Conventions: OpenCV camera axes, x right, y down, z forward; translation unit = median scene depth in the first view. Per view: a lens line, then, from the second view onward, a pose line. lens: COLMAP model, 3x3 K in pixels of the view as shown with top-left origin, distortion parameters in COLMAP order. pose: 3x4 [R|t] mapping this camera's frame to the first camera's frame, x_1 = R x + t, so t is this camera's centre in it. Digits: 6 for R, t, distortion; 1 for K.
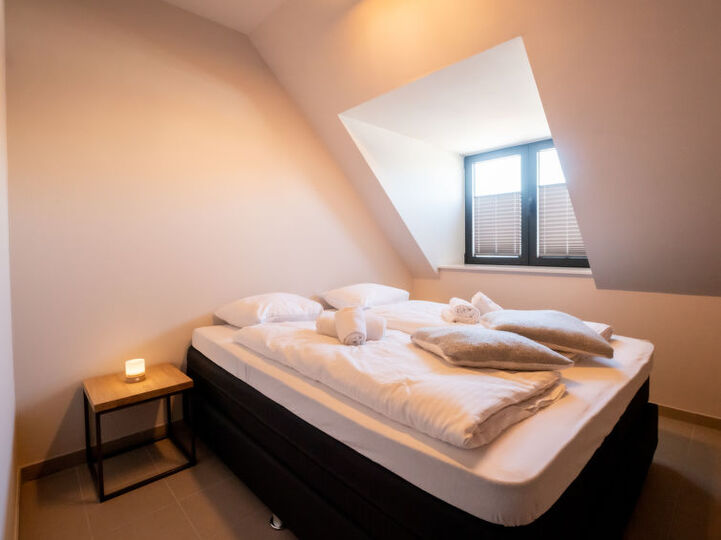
lens RADIAL K [[364.0, 0, 362.2], [0, 364.0, 234.0], [0, 0, 1]] dist [-0.027546, 0.000238]
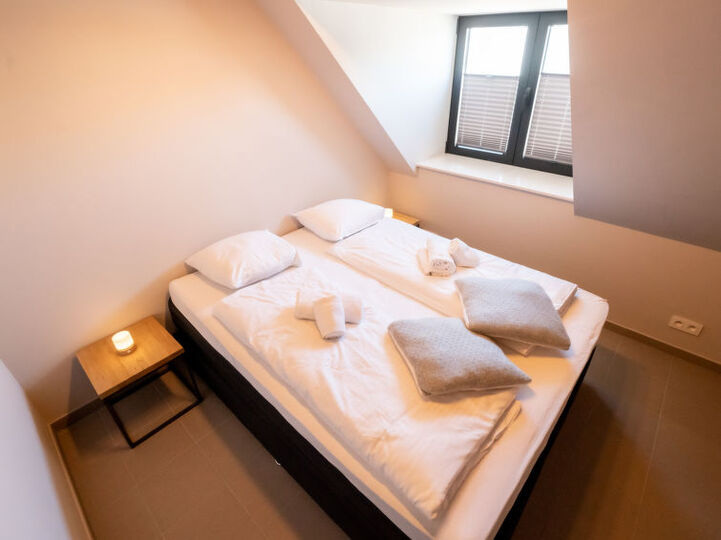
lens RADIAL K [[373.1, 0, 358.9], [0, 373.1, 238.9], [0, 0, 1]] dist [-0.026193, -0.000249]
pose [[0.997523, -0.041335, 0.056909, -0.000064], [0.007544, 0.867307, 0.497717, -0.368647], [-0.069931, -0.496055, 0.865471, 0.157062]]
